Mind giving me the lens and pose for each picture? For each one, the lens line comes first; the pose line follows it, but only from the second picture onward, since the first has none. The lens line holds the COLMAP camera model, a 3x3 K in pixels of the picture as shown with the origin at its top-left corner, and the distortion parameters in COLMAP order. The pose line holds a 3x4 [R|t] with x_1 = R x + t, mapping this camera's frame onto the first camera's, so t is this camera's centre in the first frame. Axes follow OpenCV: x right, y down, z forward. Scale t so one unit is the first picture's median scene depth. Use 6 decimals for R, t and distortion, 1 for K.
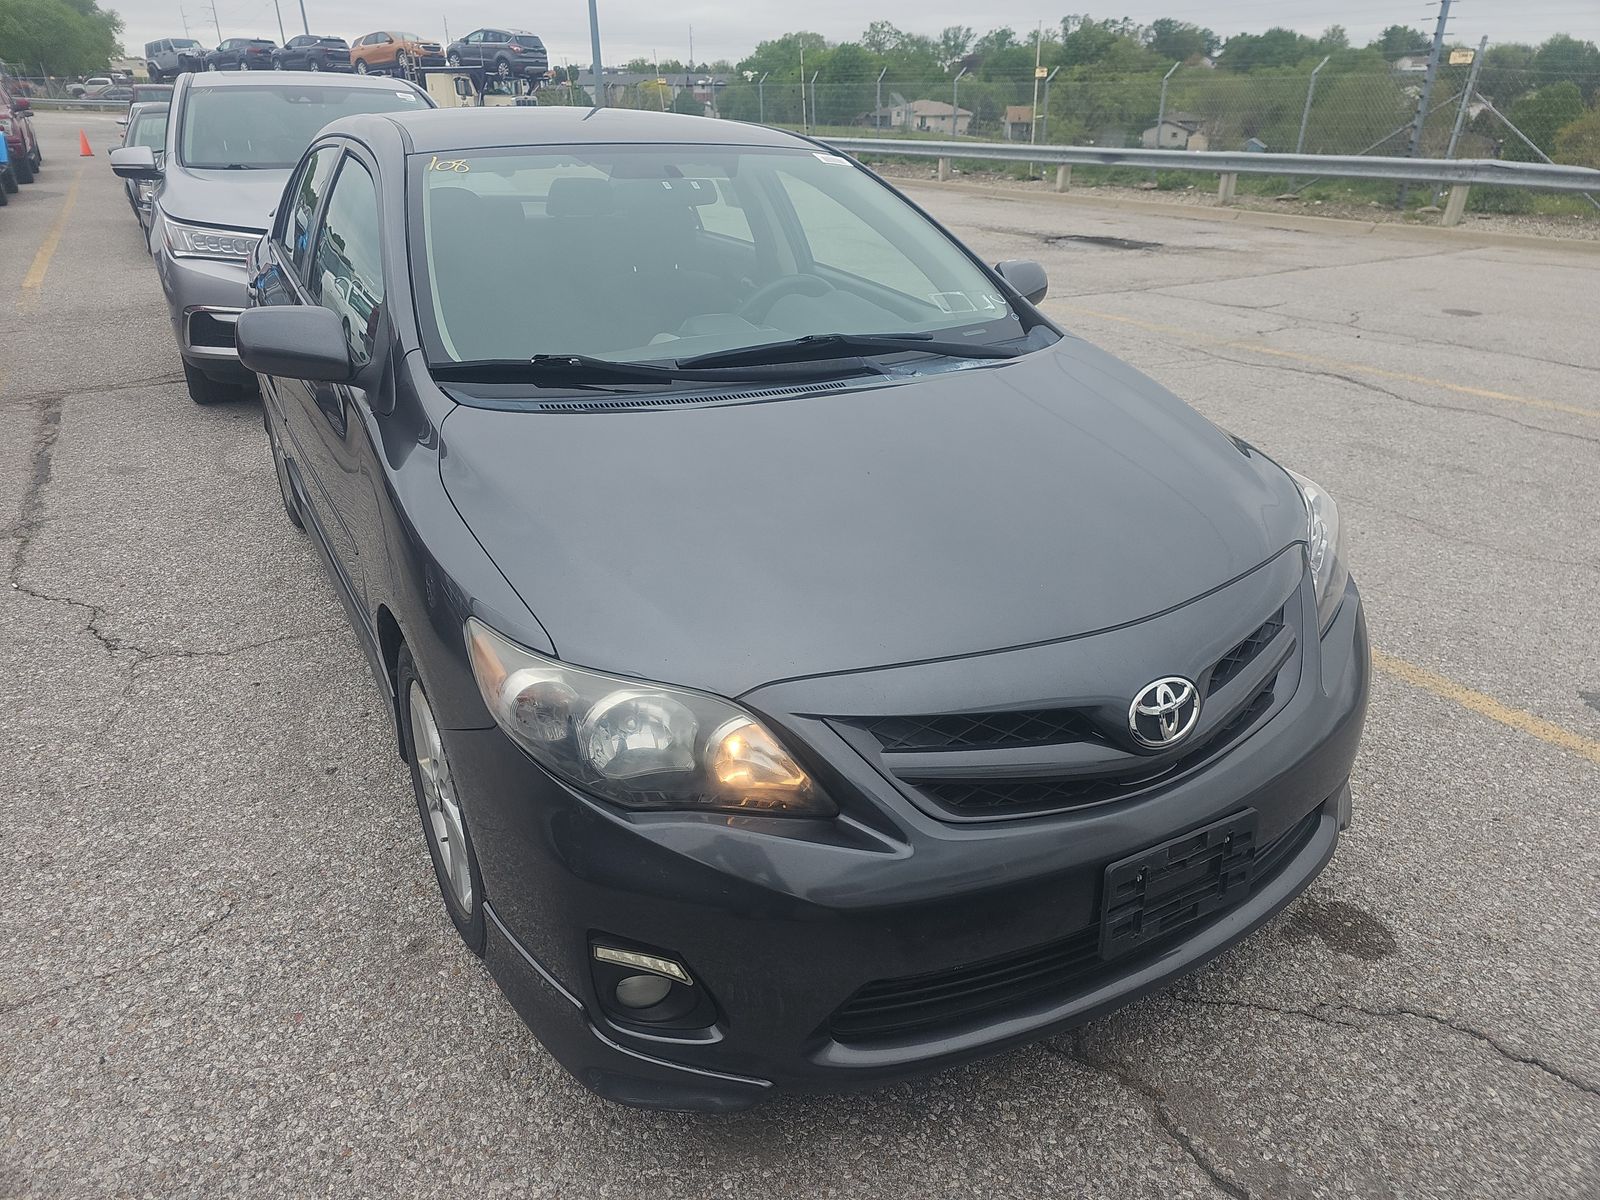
lens RADIAL K [[1071.5, 0, 801.4], [0, 1071.5, 625.4], [0, 0, 1]] dist [0.043296, -0.041068]
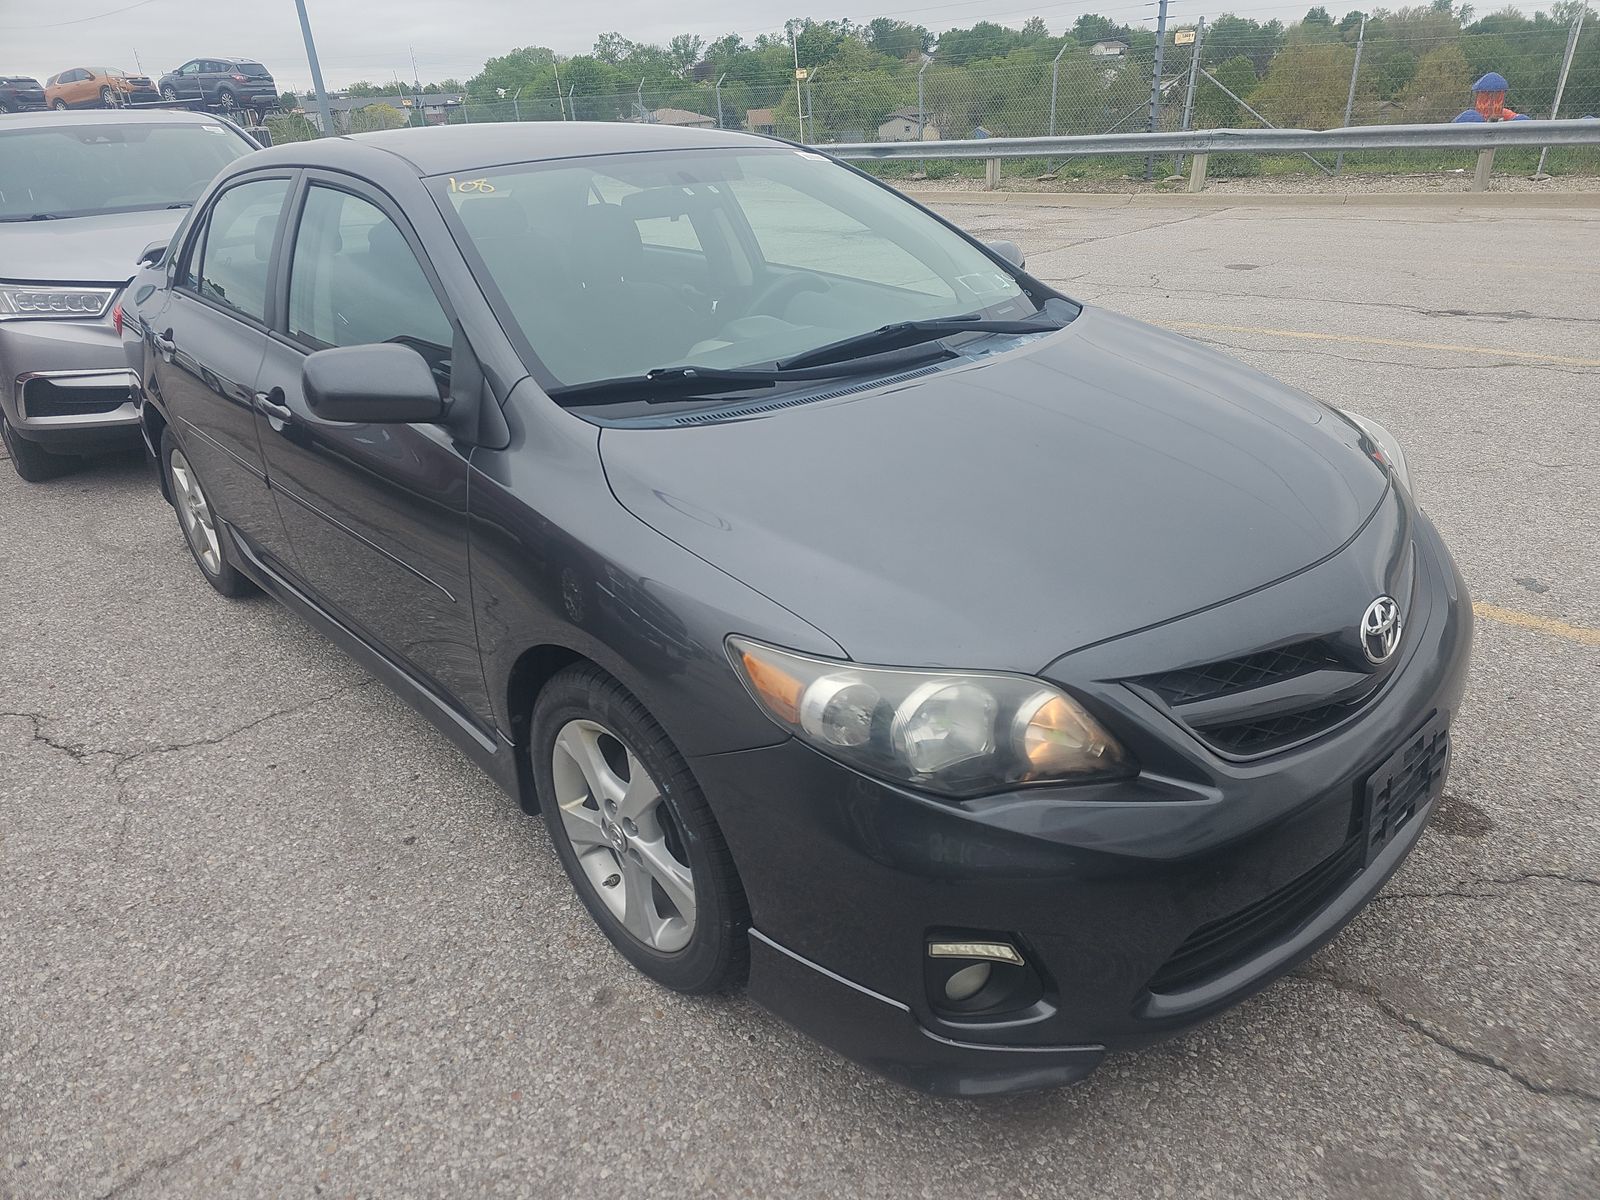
lens RADIAL K [[1066.3, 0, 797.0], [0, 1066.3, 615.1], [0, 0, 1]] dist [0.050873, -0.042935]
pose [[0.974751, -0.140963, 0.173174, -0.245766], [0.143165, 0.989699, -0.000229, -0.010130], [-0.171358, 0.025016, 0.984891, 0.024136]]
